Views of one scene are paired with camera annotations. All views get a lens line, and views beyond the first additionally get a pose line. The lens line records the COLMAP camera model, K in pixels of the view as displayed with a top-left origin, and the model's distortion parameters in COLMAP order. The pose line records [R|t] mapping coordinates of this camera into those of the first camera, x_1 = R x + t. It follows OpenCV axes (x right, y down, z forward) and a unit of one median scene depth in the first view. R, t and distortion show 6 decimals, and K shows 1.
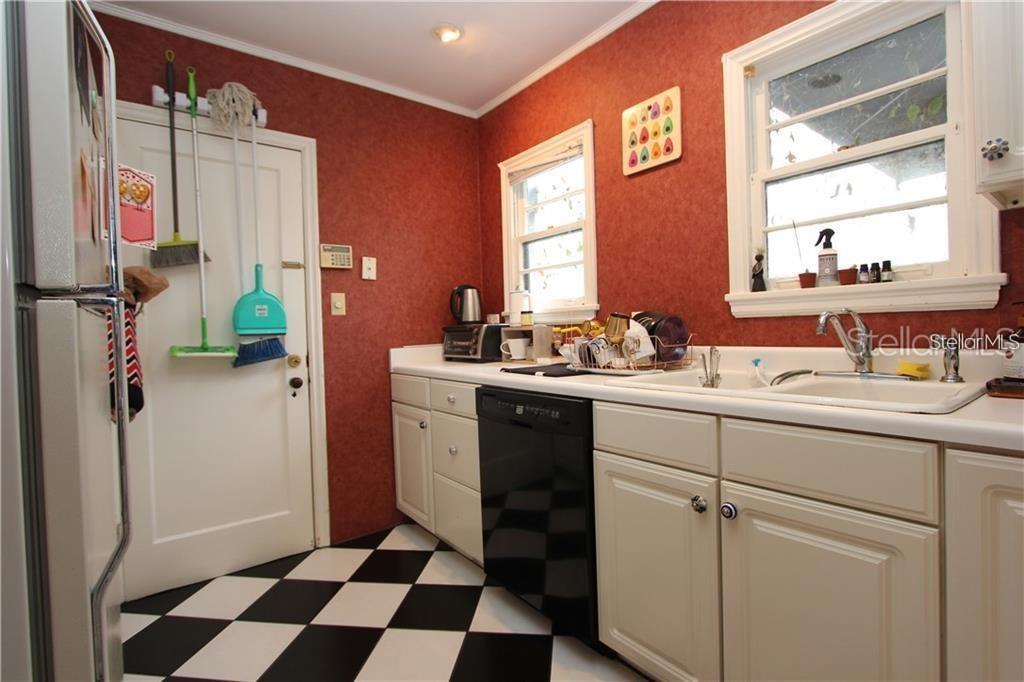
lens RADIAL K [[483.1, 0, 510.8], [0, 483.1, 336.9], [0, 0, 1]] dist [-0.010480, 0.000064]
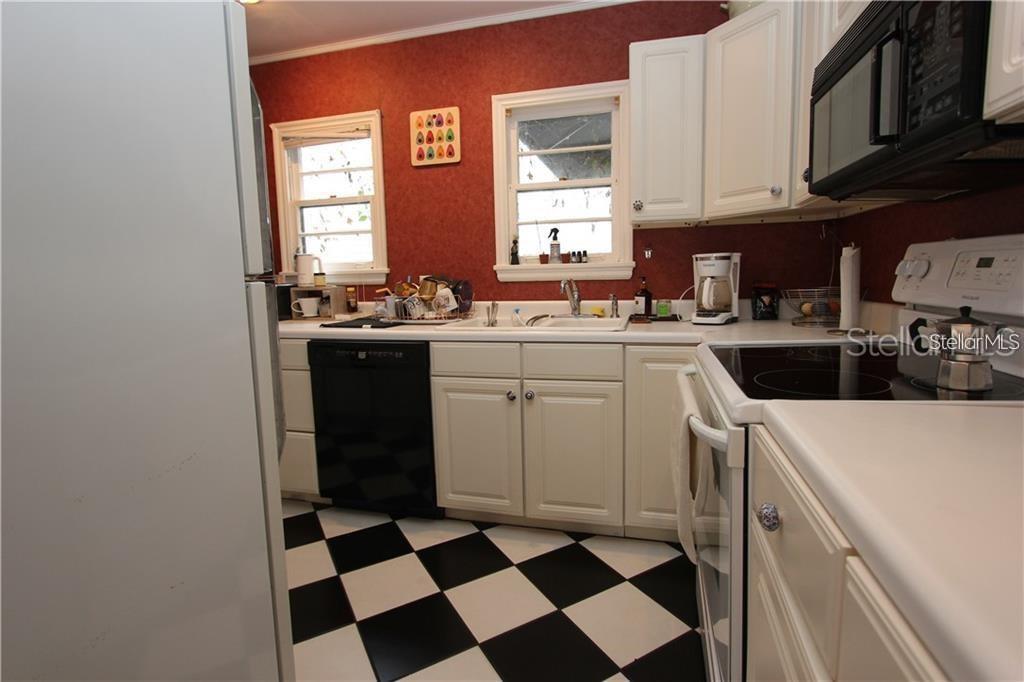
lens RADIAL K [[483.1, 0, 510.8], [0, 483.1, 336.9], [0, 0, 1]] dist [-0.010480, 0.000064]
pose [[0.805988, -0.063327, 0.588535, -0.373614], [0.009914, 0.995565, 0.093548, -0.008879], [-0.591849, -0.069564, 0.803041, -0.212873]]
